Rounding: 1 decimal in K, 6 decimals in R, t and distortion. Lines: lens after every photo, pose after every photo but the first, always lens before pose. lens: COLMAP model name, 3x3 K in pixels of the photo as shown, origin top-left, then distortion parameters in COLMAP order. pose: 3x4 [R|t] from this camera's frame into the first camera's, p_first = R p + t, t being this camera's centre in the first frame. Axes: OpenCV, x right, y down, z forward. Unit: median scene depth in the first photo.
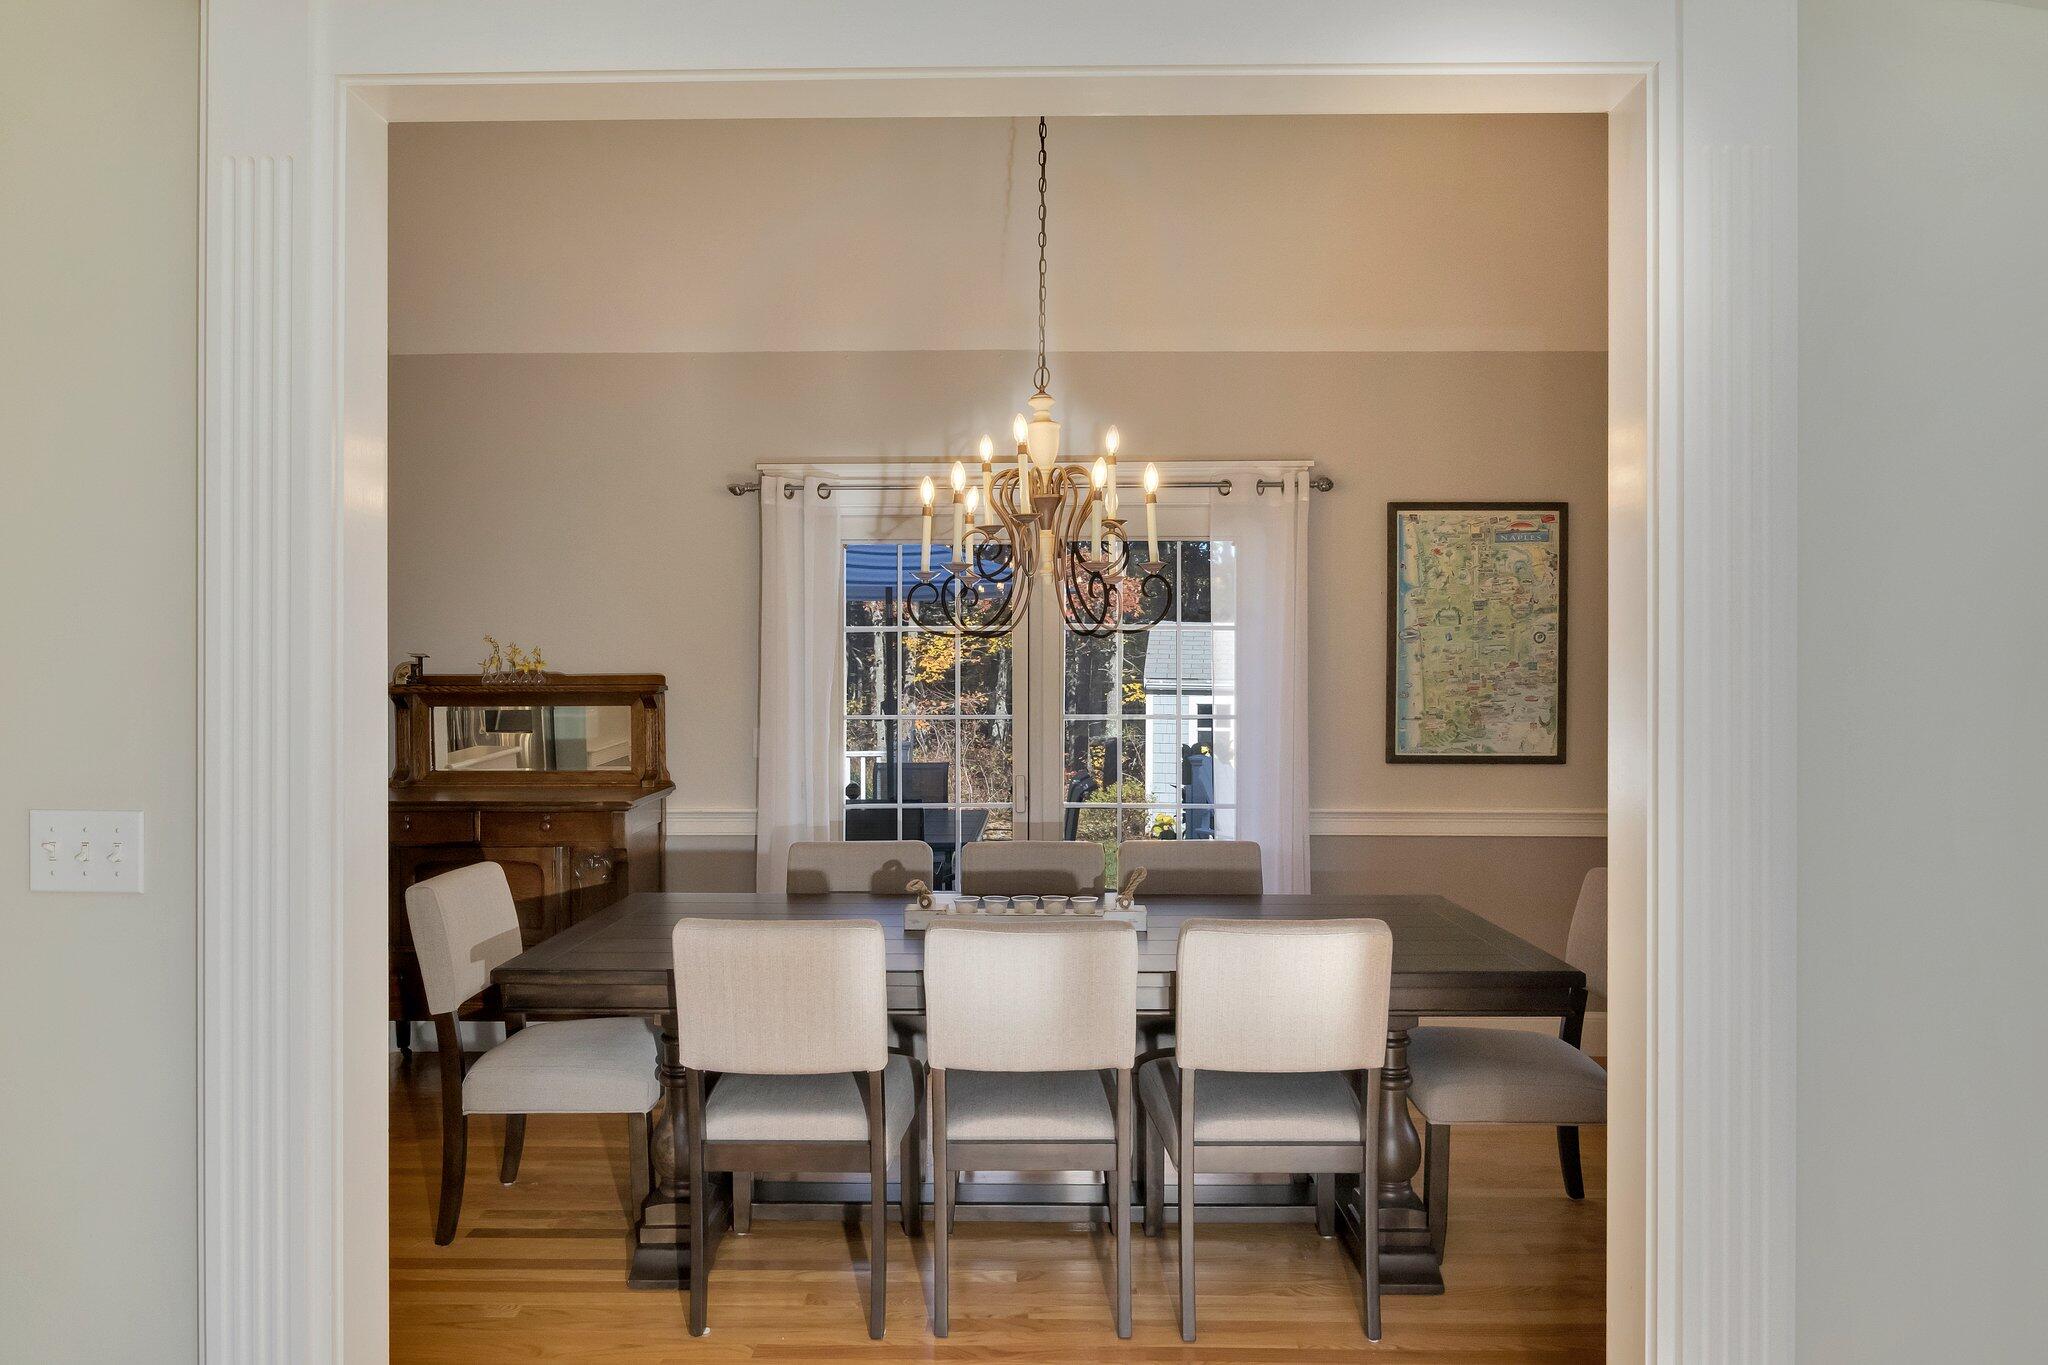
lens RADIAL K [[1311.8, 0, 1024.0], [0, 1311.8, 682.5], [0, 0, 1]] dist [-0.004367, -0.000960]
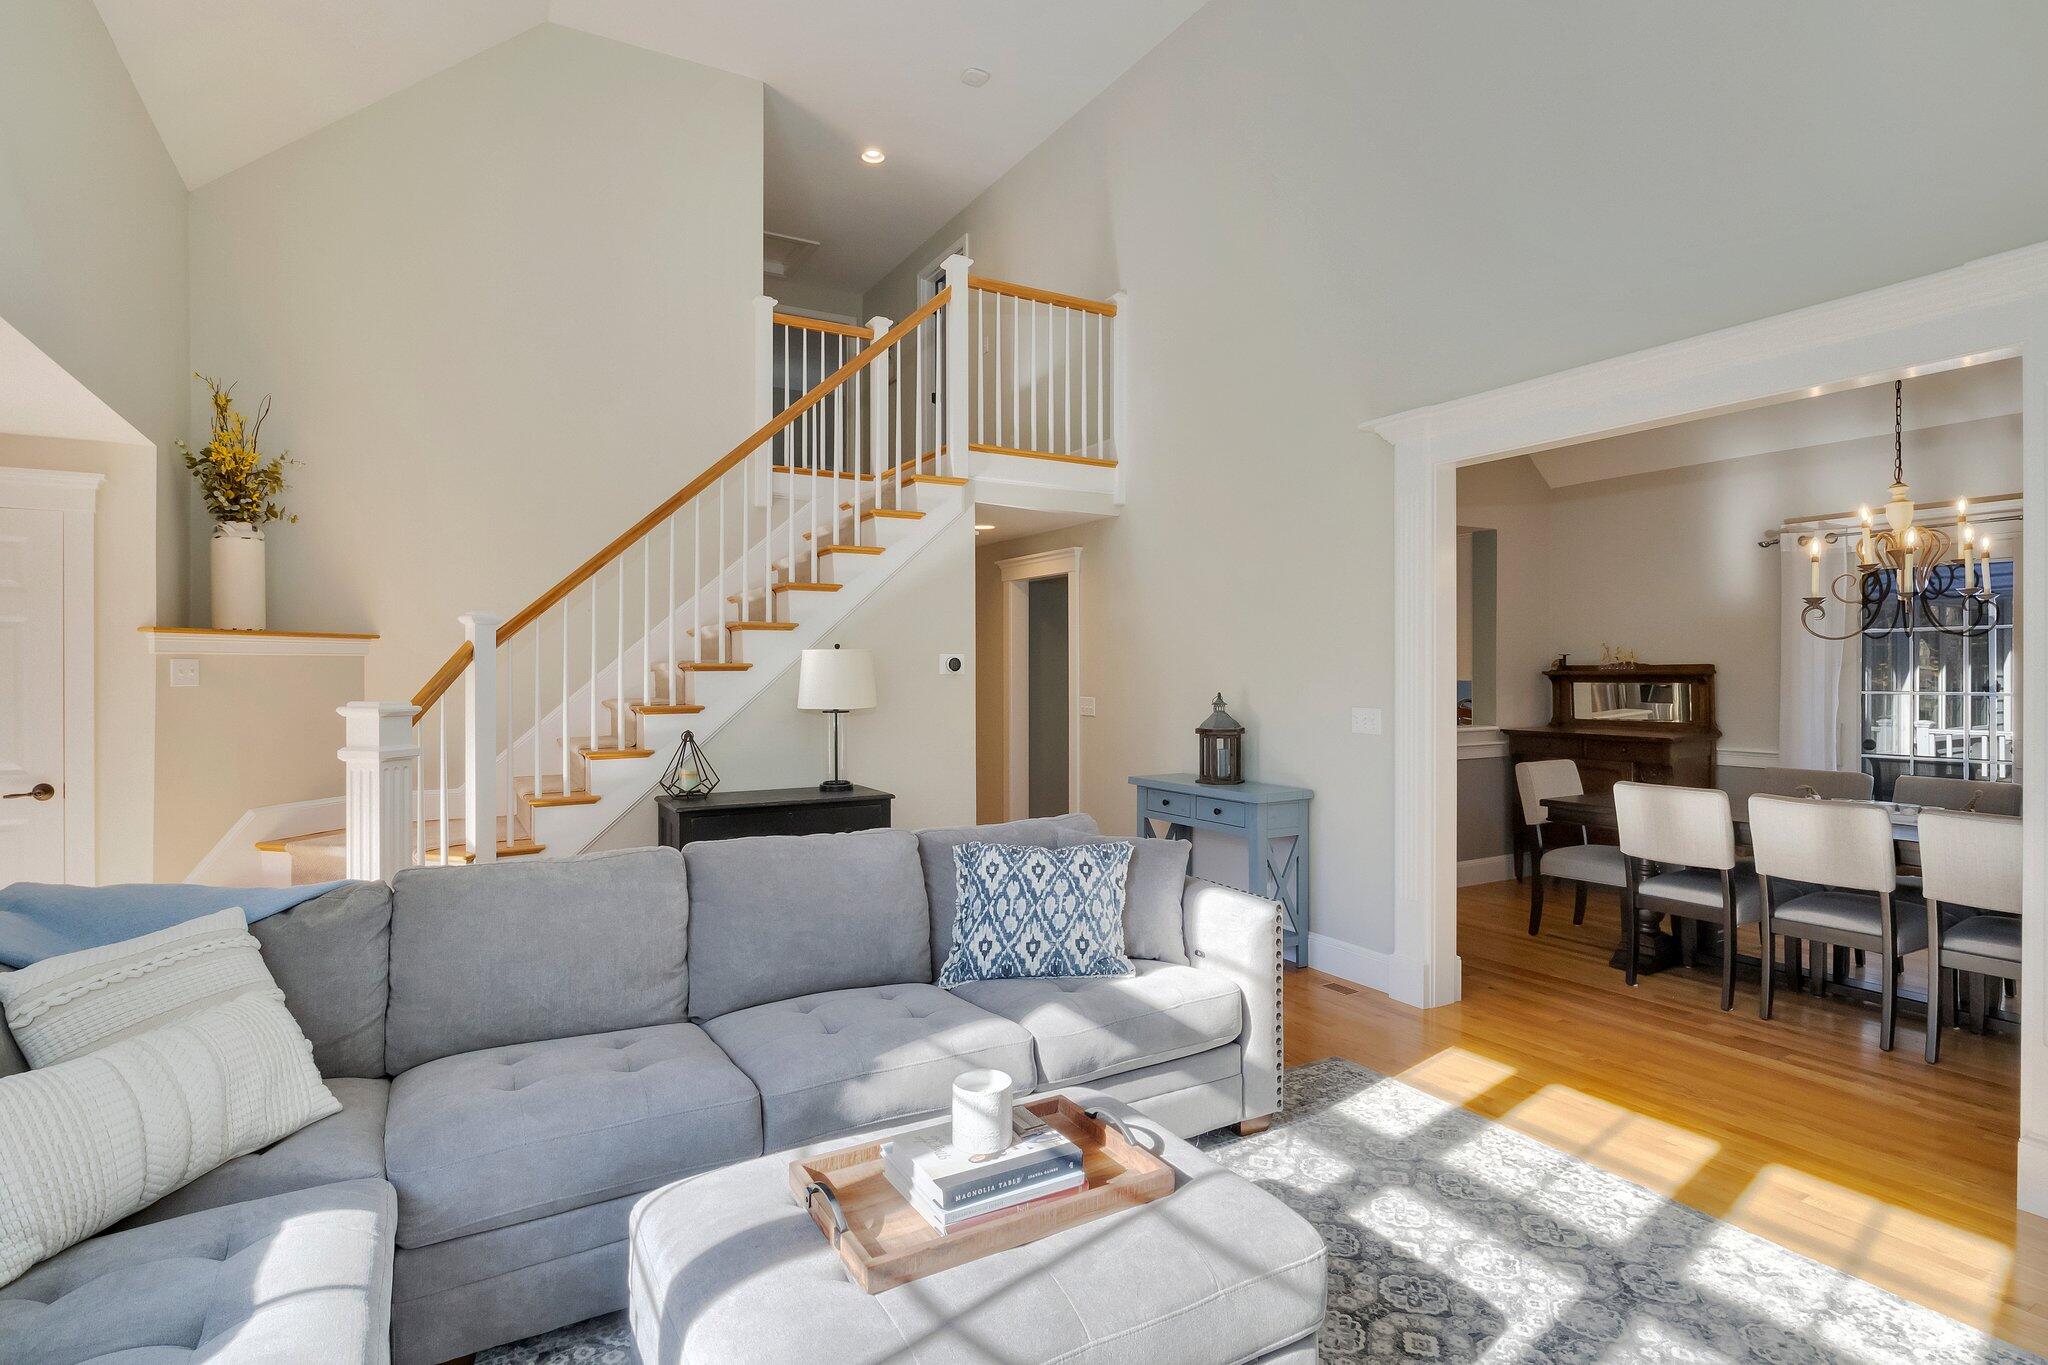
lens RADIAL K [[1044.6, 0, 1024.0], [0, 1044.6, 682.5], [0, 0, 1]] dist [-0.001963, -0.000182]
pose [[0.513774, 0.006581, -0.857900, 0.642153], [0.000257, 0.999969, 0.007825, 0.010642], [0.857925, -0.004241, 0.513757, -0.630798]]
